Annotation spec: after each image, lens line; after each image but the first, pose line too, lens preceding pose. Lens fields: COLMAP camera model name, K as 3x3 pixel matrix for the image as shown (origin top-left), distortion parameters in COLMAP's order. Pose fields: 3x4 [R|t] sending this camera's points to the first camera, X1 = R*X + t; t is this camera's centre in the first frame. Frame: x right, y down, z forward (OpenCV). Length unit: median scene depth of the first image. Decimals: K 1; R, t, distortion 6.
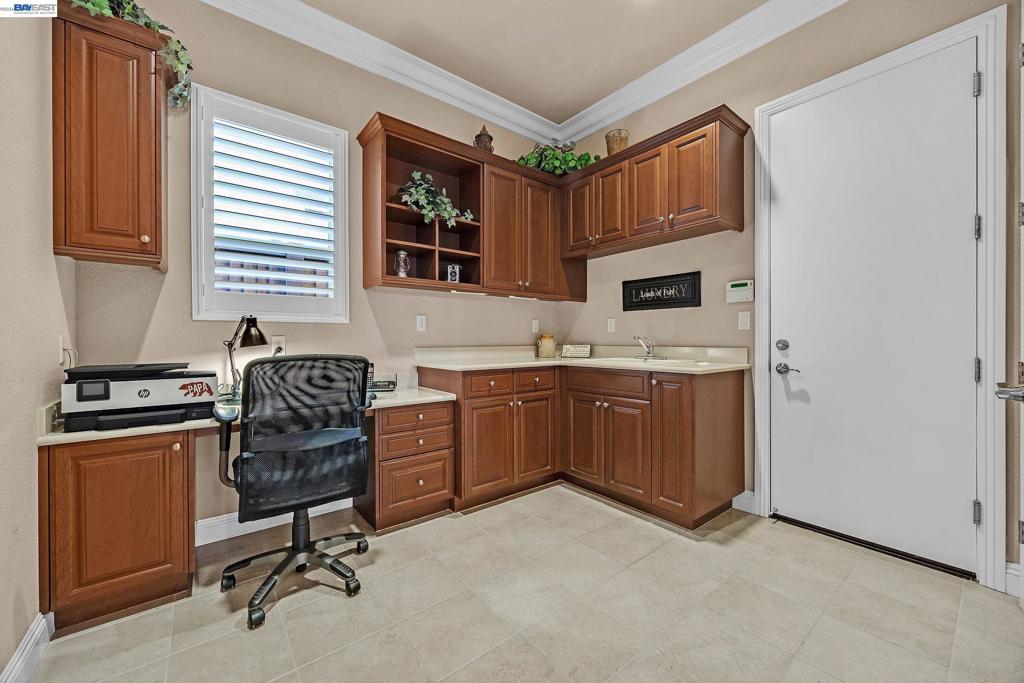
lens RADIAL K [[397.4, 0, 512.3], [0, 397.4, 341.8], [0, 0, 1]] dist [-0.002610, 0.000900]
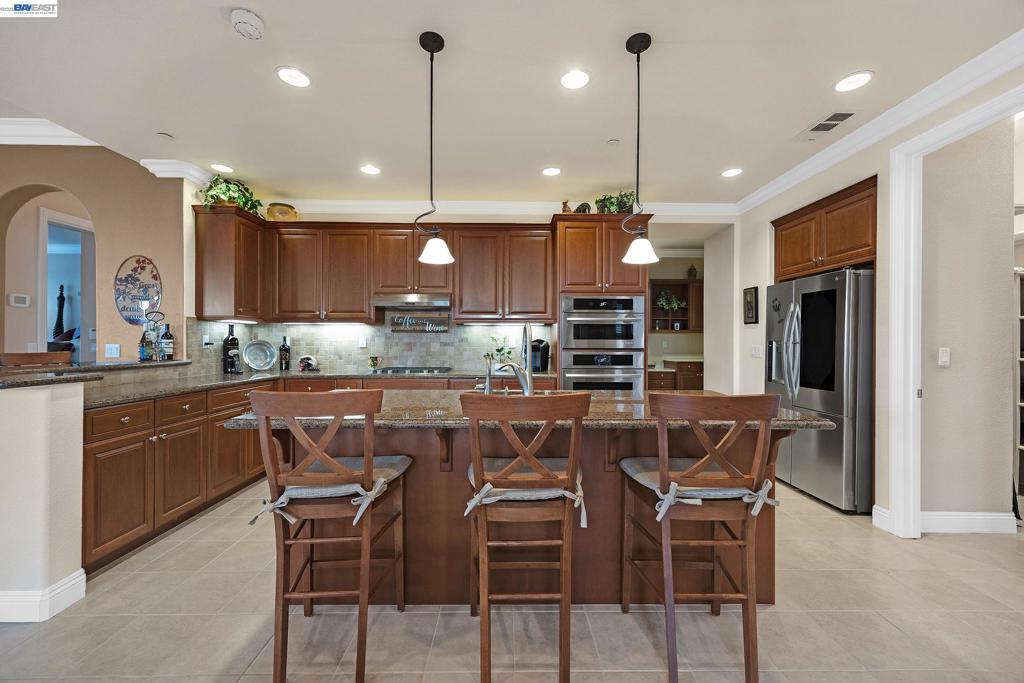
lens RADIAL K [[397.4, 0, 512.3], [0, 397.4, 342.0], [0, 0, 1]] dist [-0.002610, 0.000900]
pose [[0.783176, 0.008320, -0.621745, 1.030646], [-0.008498, 0.999960, 0.002678, -0.098945], [0.621742, 0.003186, 0.783215, -2.855786]]
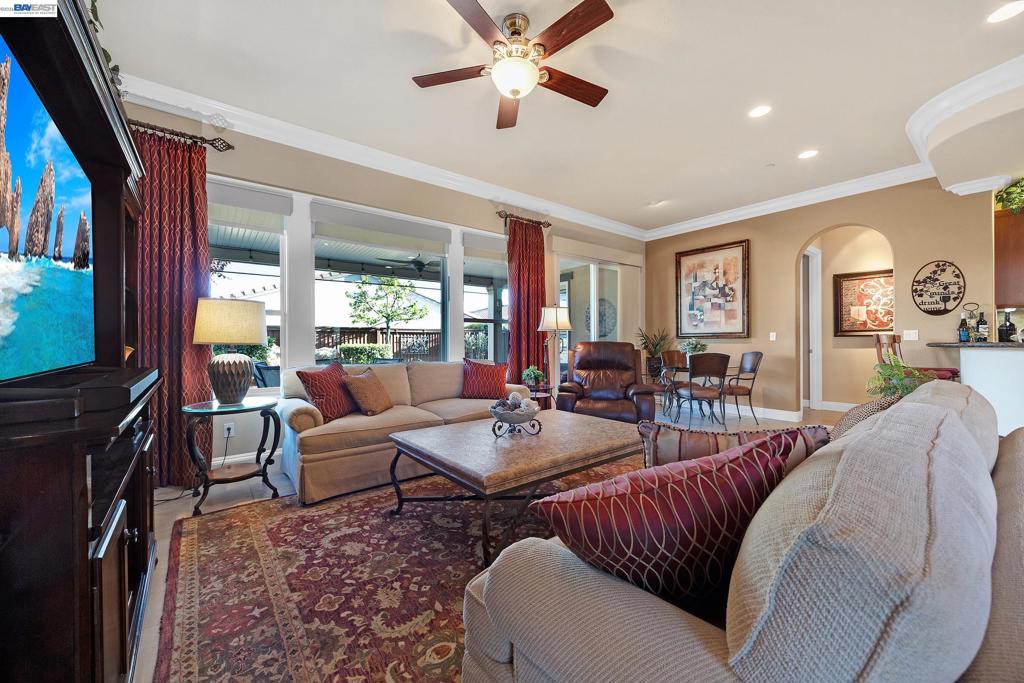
lens RADIAL K [[397.4, 0, 515.0], [0, 397.4, 339.4], [0, 0, 1]] dist [-0.002610, 0.000900]
pose [[-0.030983, -0.000766, -0.999520, 0.965260], [-0.000940, 0.999999, -0.000737, -0.005901], [0.999519, 0.000917, -0.030984, -4.997820]]
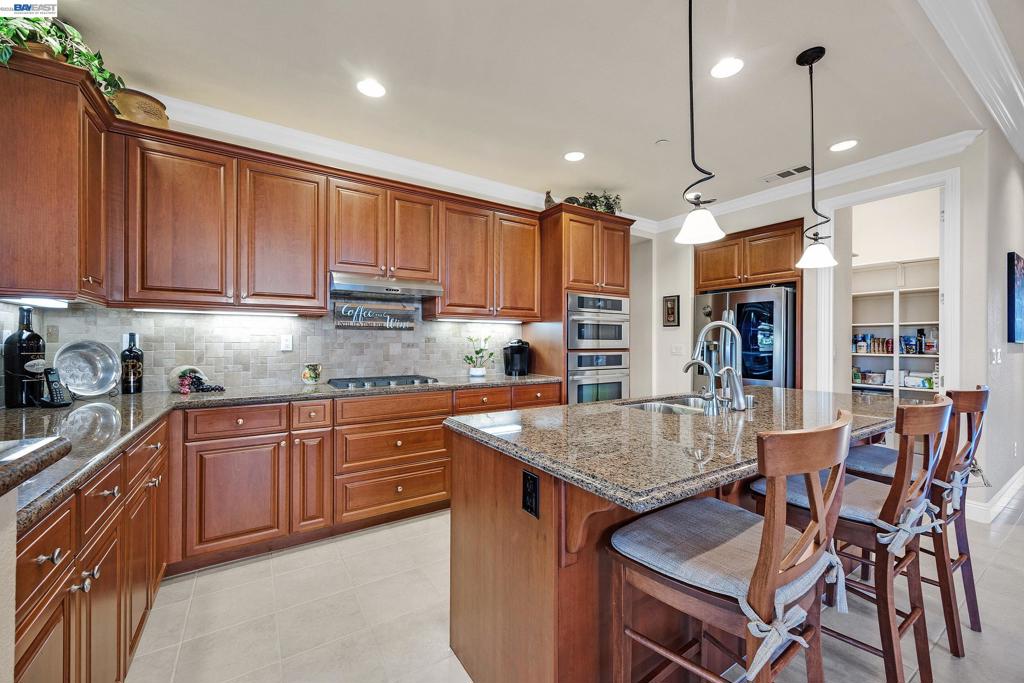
lens RADIAL K [[397.4, 0, 512.6], [0, 397.4, 343.3], [0, 0, 1]] dist [-0.002610, 0.000900]
pose [[0.993399, 0.006876, -0.114501, -0.095494], [-0.006760, 0.999976, 0.001400, -0.090879], [0.114508, -0.000617, 0.993422, -3.018207]]
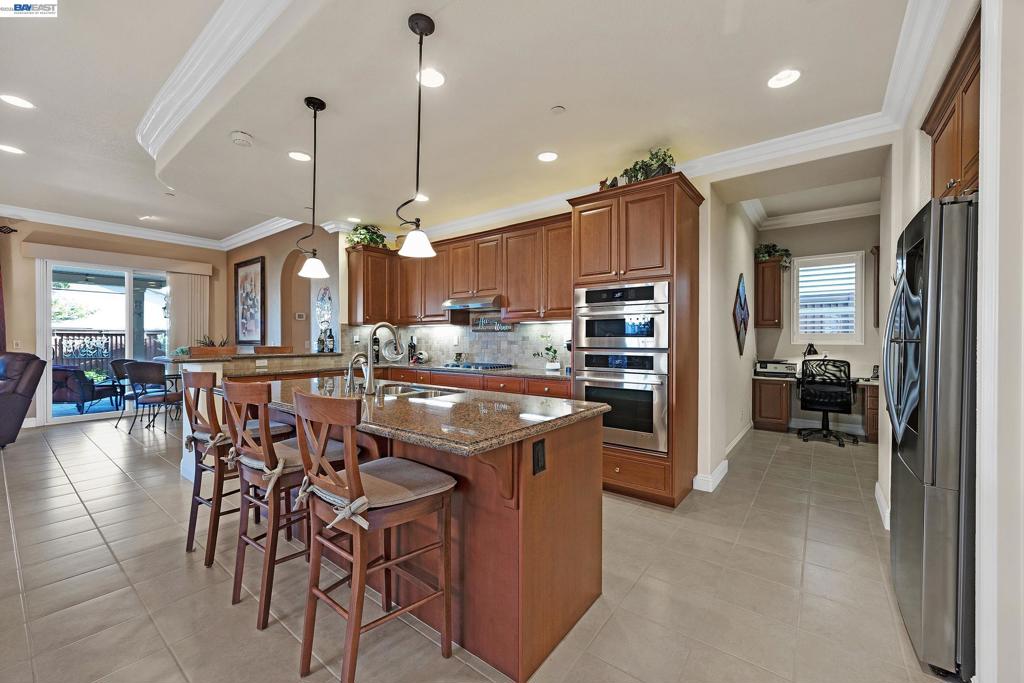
lens RADIAL K [[397.4, 0, 513.2], [0, 397.4, 340.3], [0, 0, 1]] dist [-0.002610, 0.000900]
pose [[0.230145, 0.006910, -0.973132, 1.687291], [-0.005576, 0.999968, 0.005782, -0.104583], [0.973140, 0.004096, 0.230176, -1.785240]]
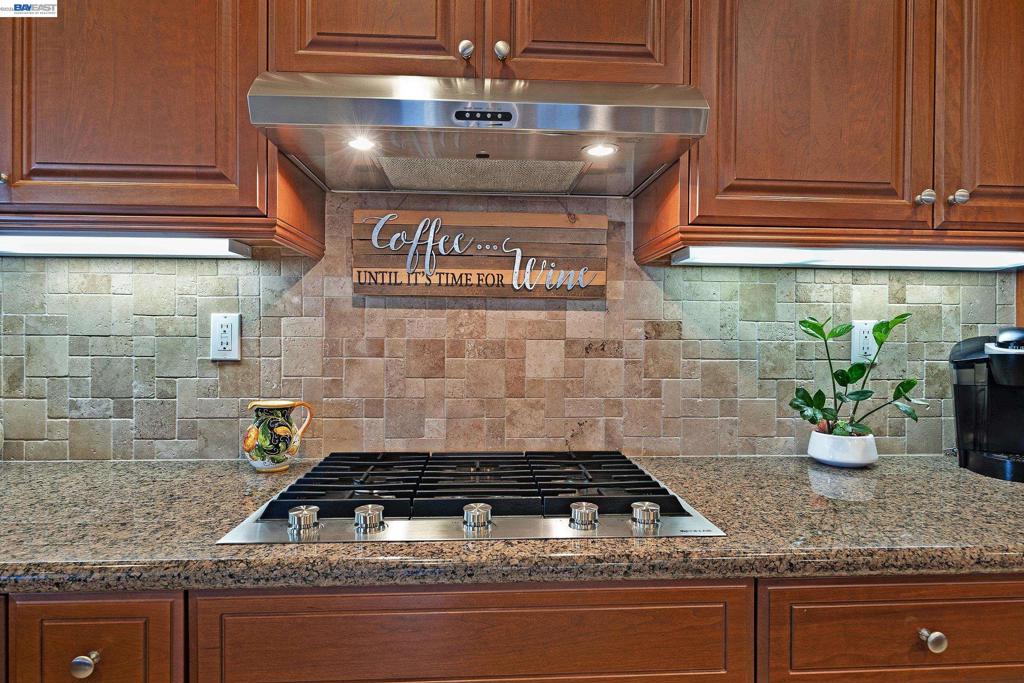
lens RADIAL K [[562.0, 0, 517.4], [0, 562.0, 344.5], [0, 0, 1]] dist [-0.006292, 0.001825]
pose [[0.812547, 0.018419, -0.582605, -0.416623], [-0.011196, 0.999809, 0.015995, -0.091718], [0.582788, -0.006474, 0.812598, -1.916122]]
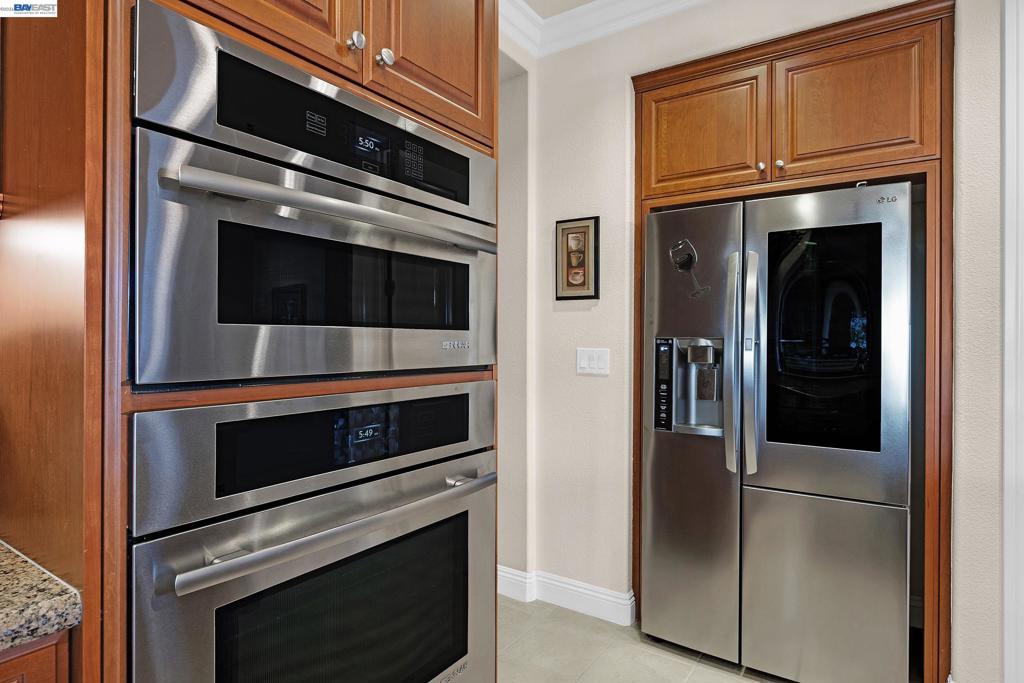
lens RADIAL K [[562.0, 0, 512.6], [0, 562.0, 337.2], [0, 0, 1]] dist [-0.006292, 0.001825]
pose [[0.957641, 0.010419, 0.287777, 0.094411], [-0.007594, 0.999911, -0.010933, -0.094529], [-0.287865, 0.008285, 0.957635, -1.529017]]
